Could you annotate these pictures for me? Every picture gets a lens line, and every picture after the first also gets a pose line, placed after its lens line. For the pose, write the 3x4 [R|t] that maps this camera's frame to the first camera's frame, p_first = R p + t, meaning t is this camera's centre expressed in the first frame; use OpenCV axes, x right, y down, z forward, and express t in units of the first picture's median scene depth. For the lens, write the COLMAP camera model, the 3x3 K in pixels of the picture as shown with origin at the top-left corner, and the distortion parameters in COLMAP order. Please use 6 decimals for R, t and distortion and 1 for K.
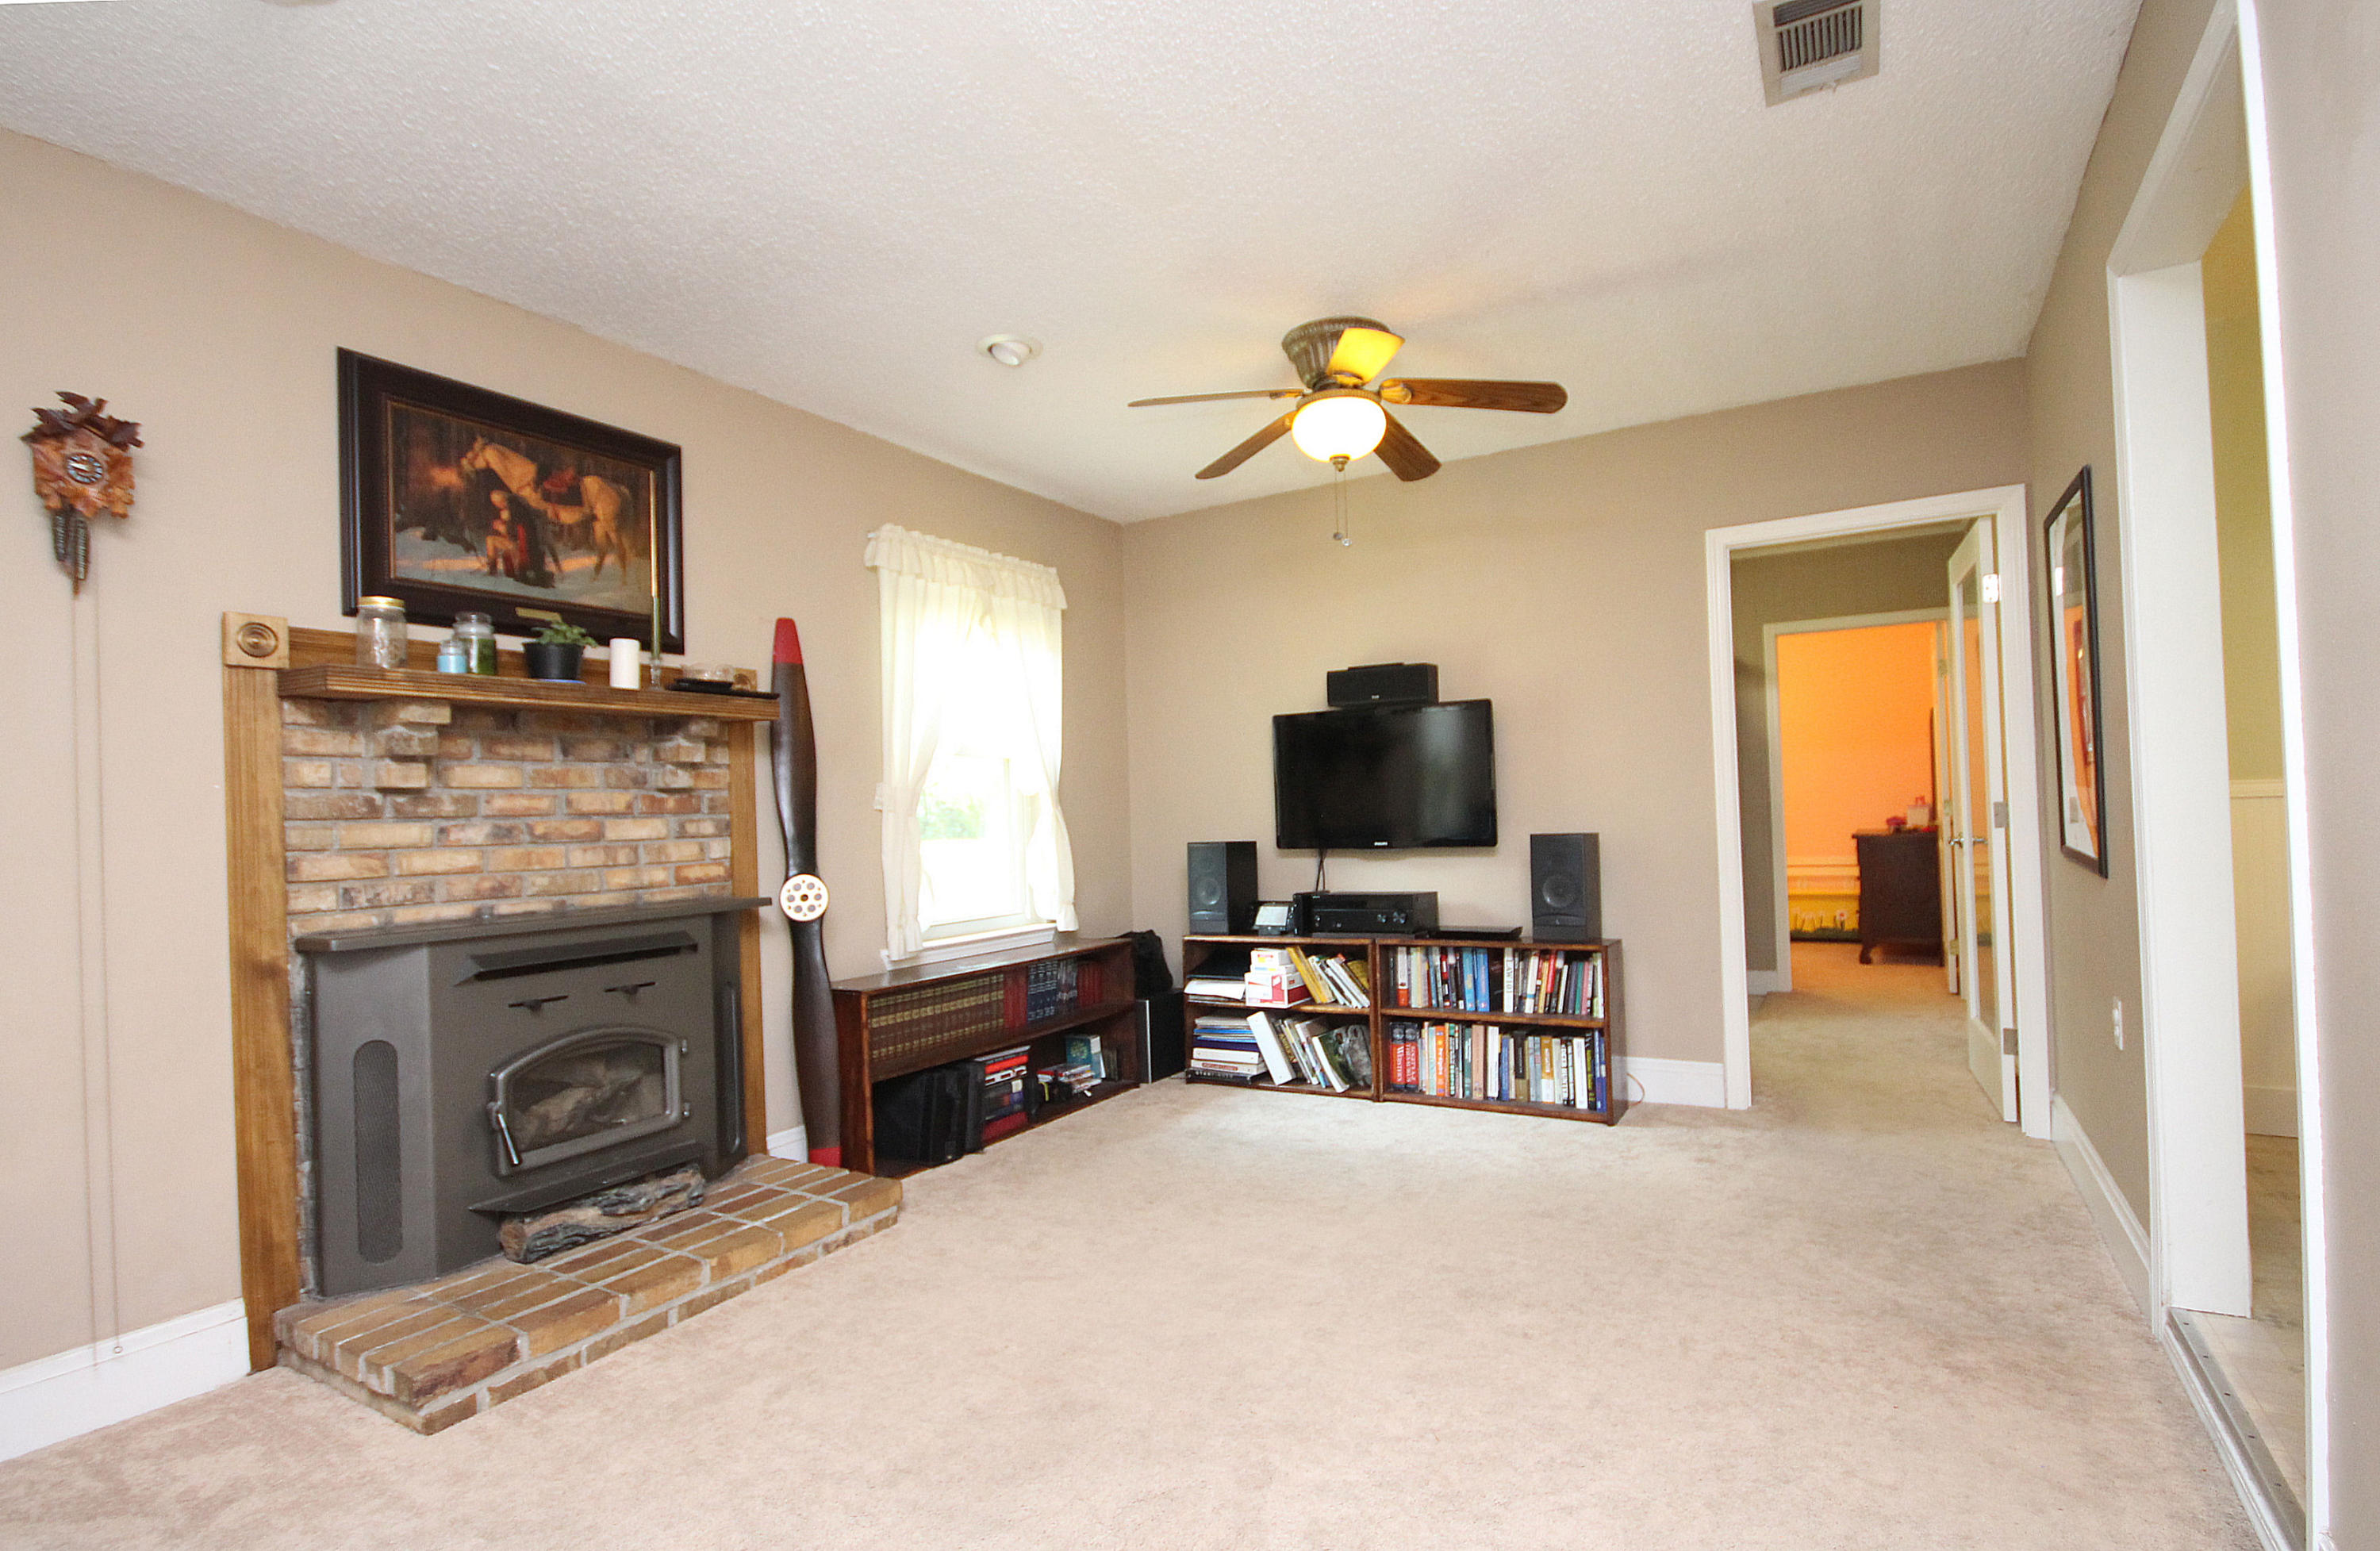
lens RADIAL K [[1132.1, 0, 1186.8], [0, 1132.1, 813.6], [0, 0, 1]] dist [-0.002886, -0.000653]
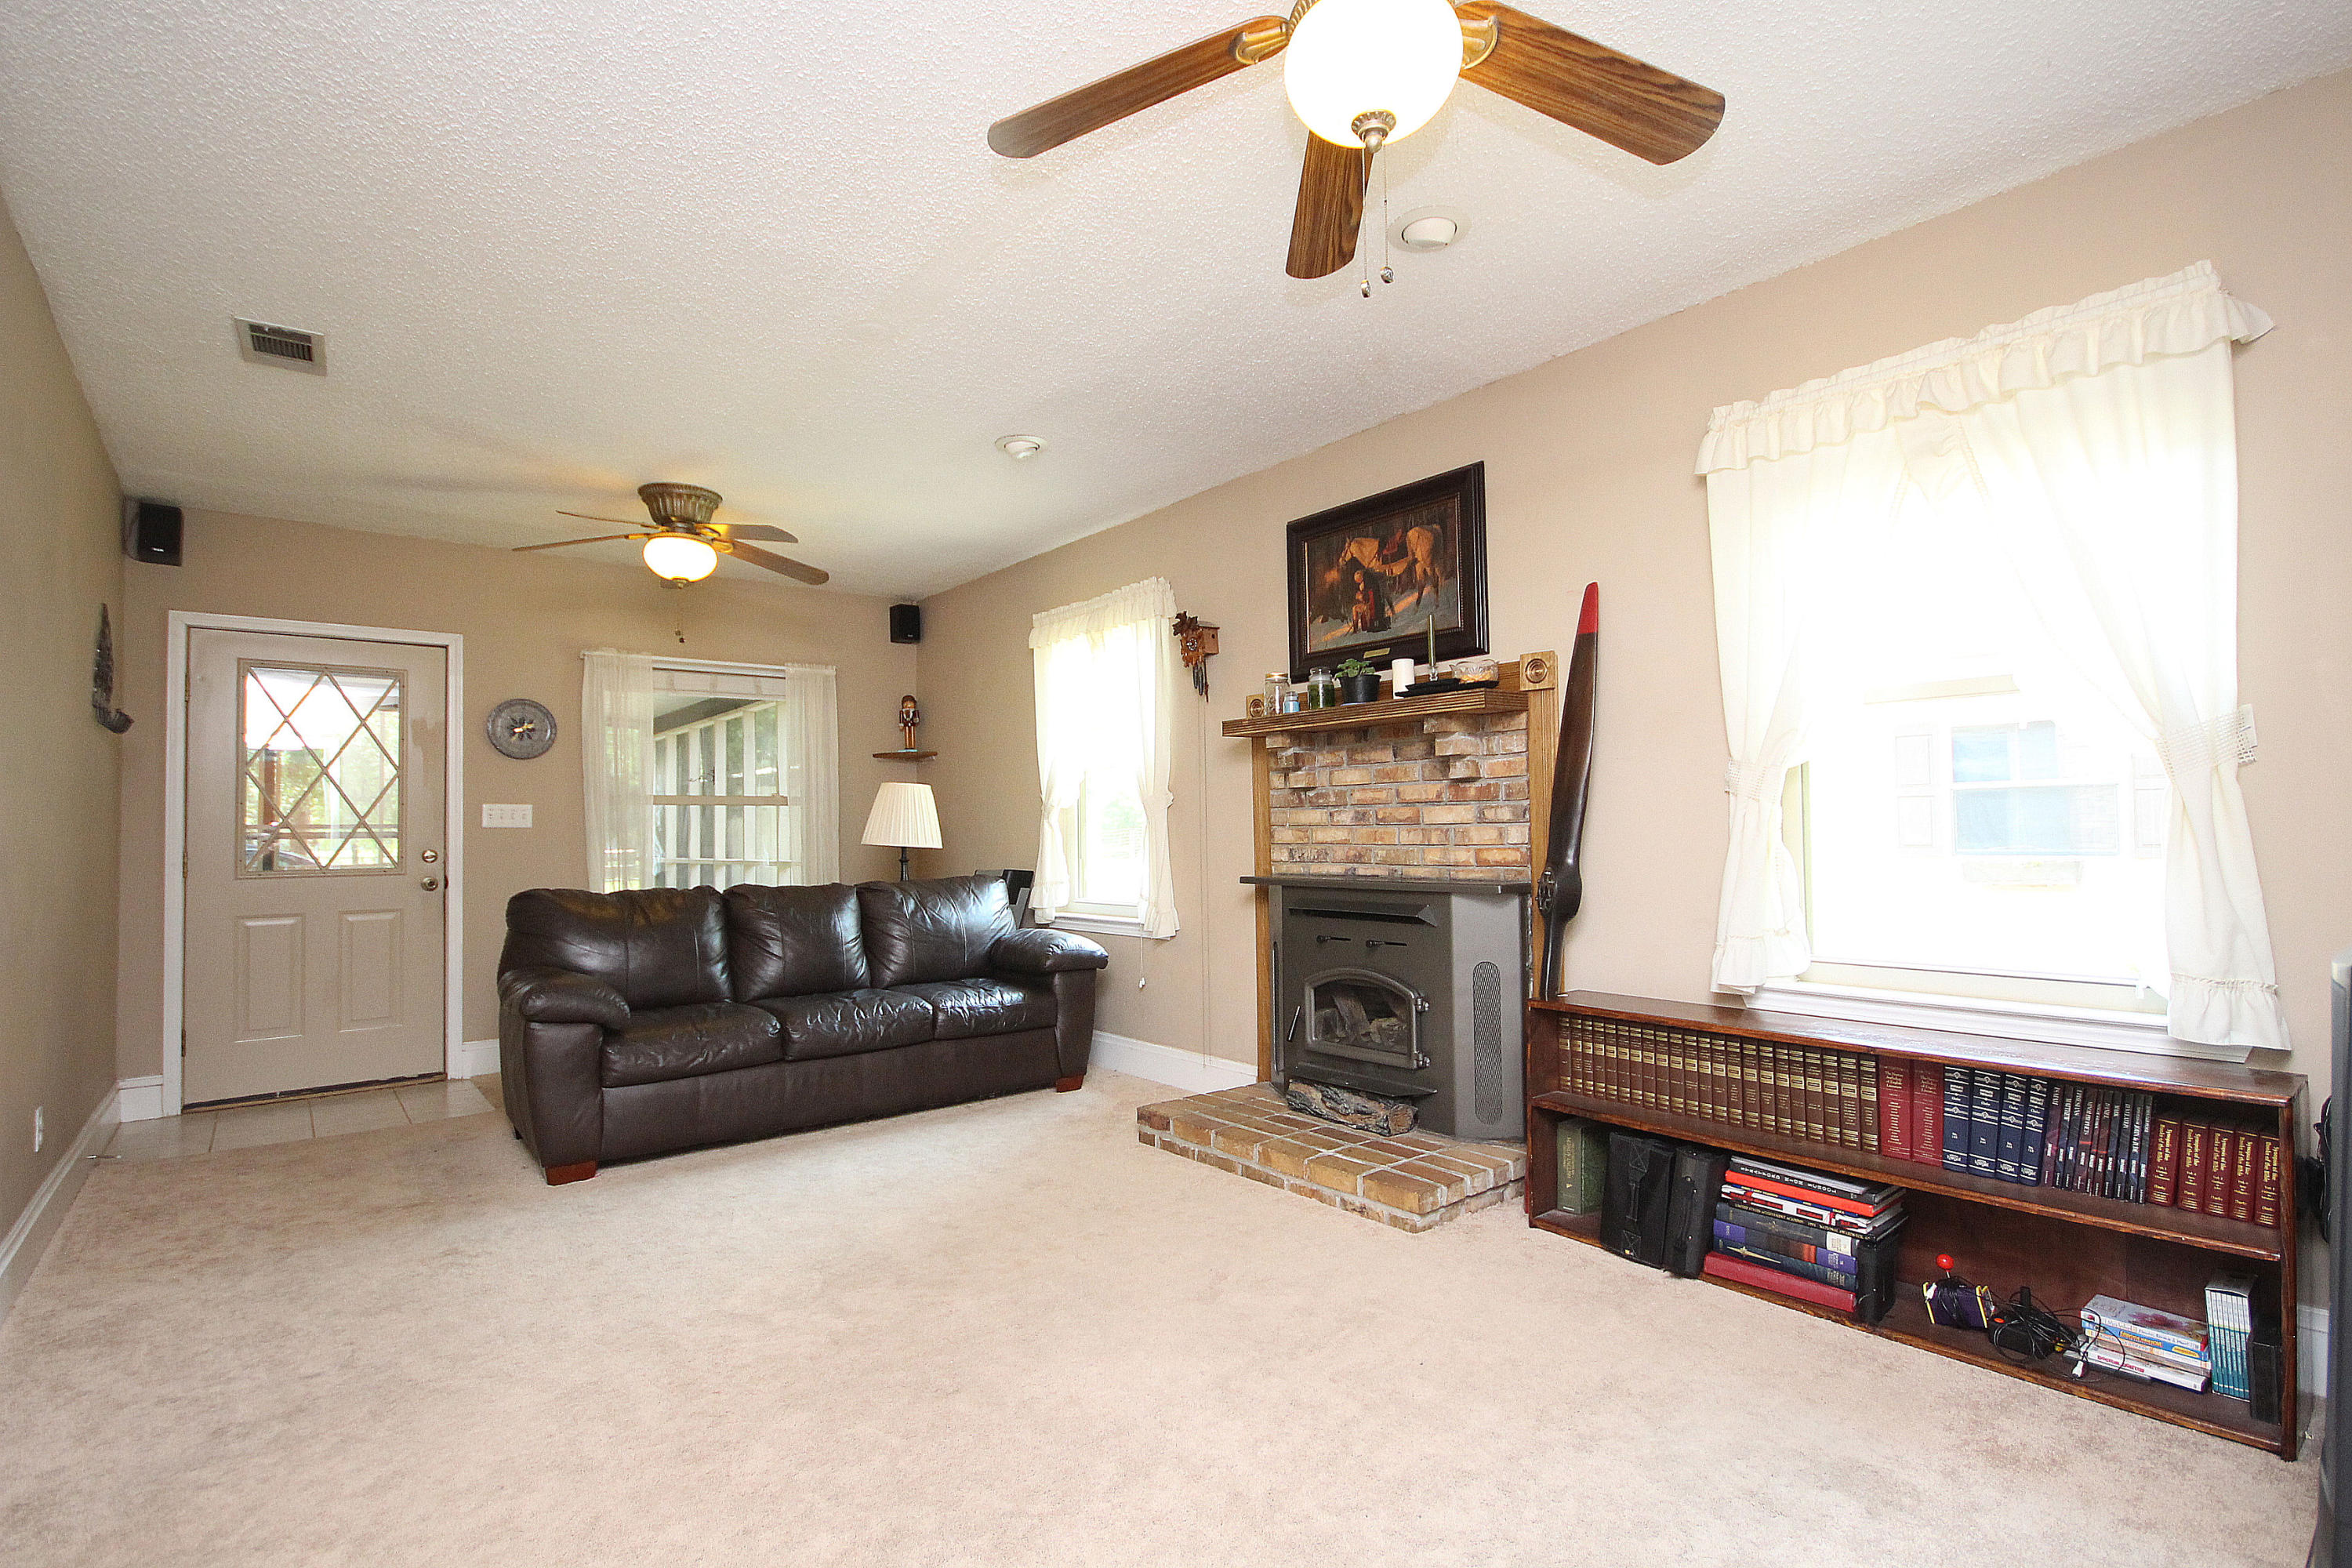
lens RADIAL K [[1090.3, 0, 1172.5], [0, 1090.3, 804.8], [0, 0, 1]] dist [-0.003282, -0.000606]
pose [[-0.334744, 0.015914, -0.942175, 0.718799], [0.026655, 0.999617, 0.007414, -0.013244], [0.941932, -0.022632, -0.335040, 1.198176]]
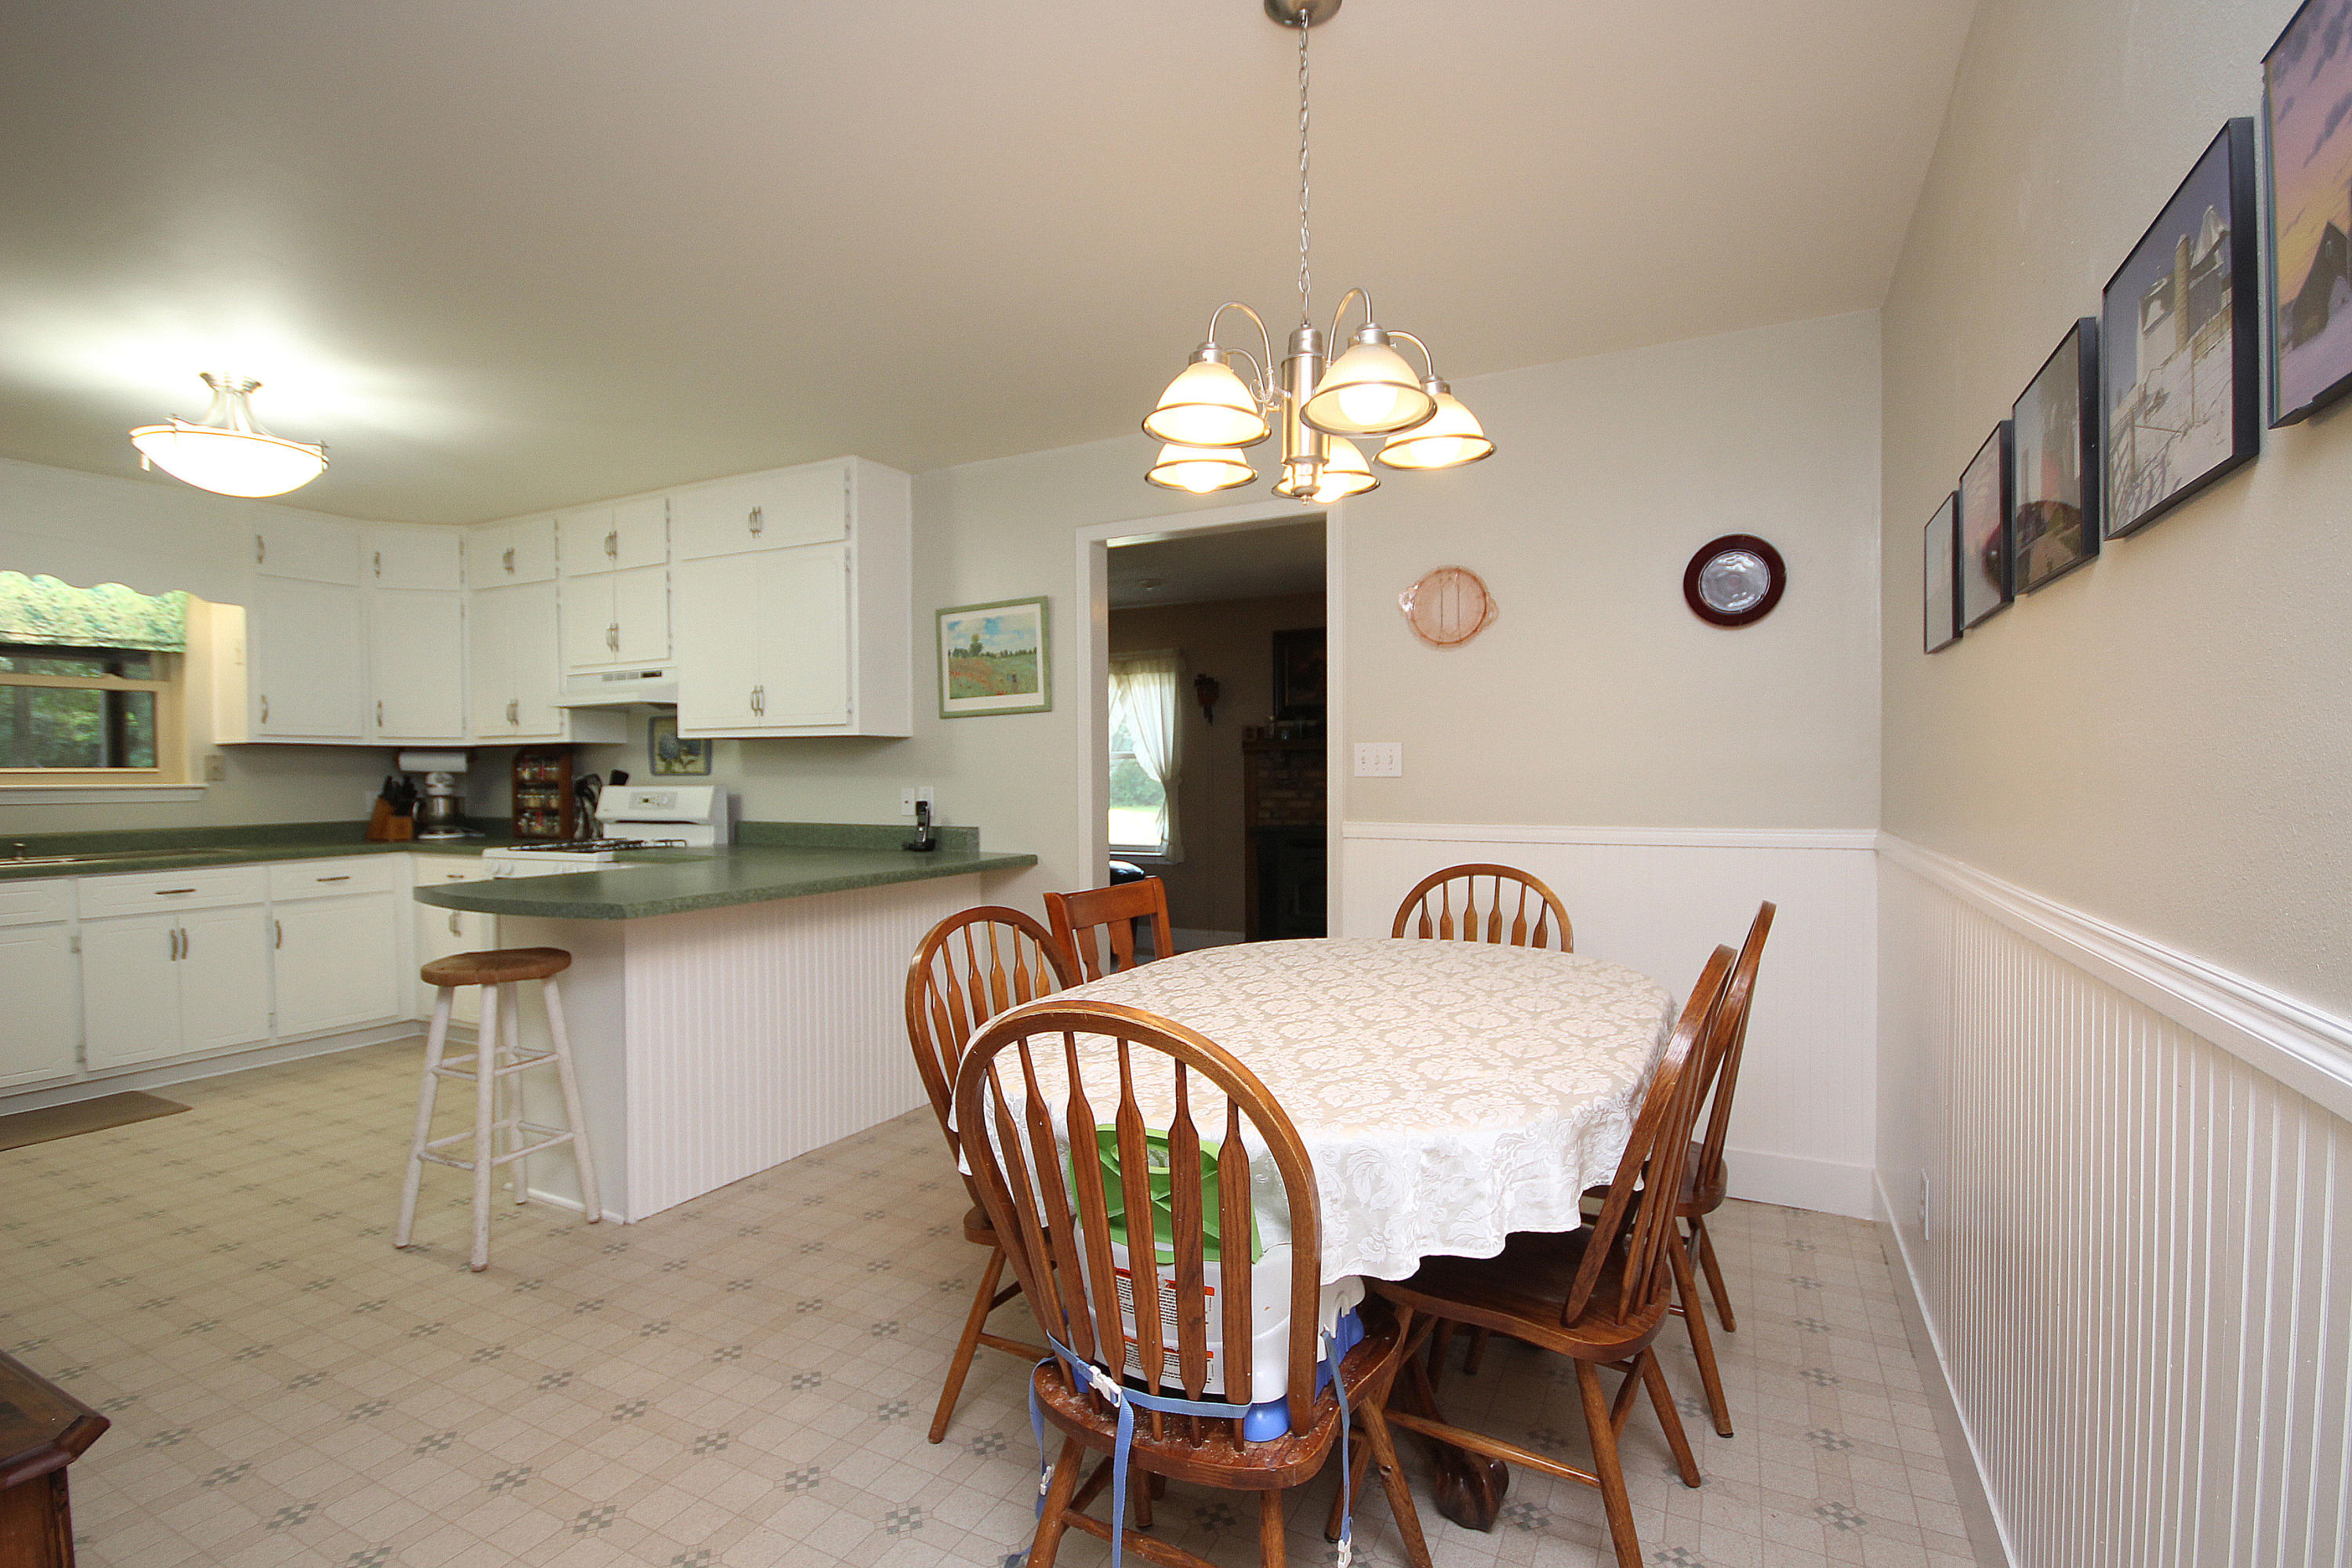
lens RADIAL K [[1090.3, 0, 1172.5], [0, 1090.3, 804.8], [0, 0, 1]] dist [-0.003282, -0.000606]
pose [[0.061460, 0.054390, -0.996627, 1.863021], [0.009097, 0.998442, 0.055050, -0.100172], [0.998068, -0.012450, 0.060869, 0.487210]]
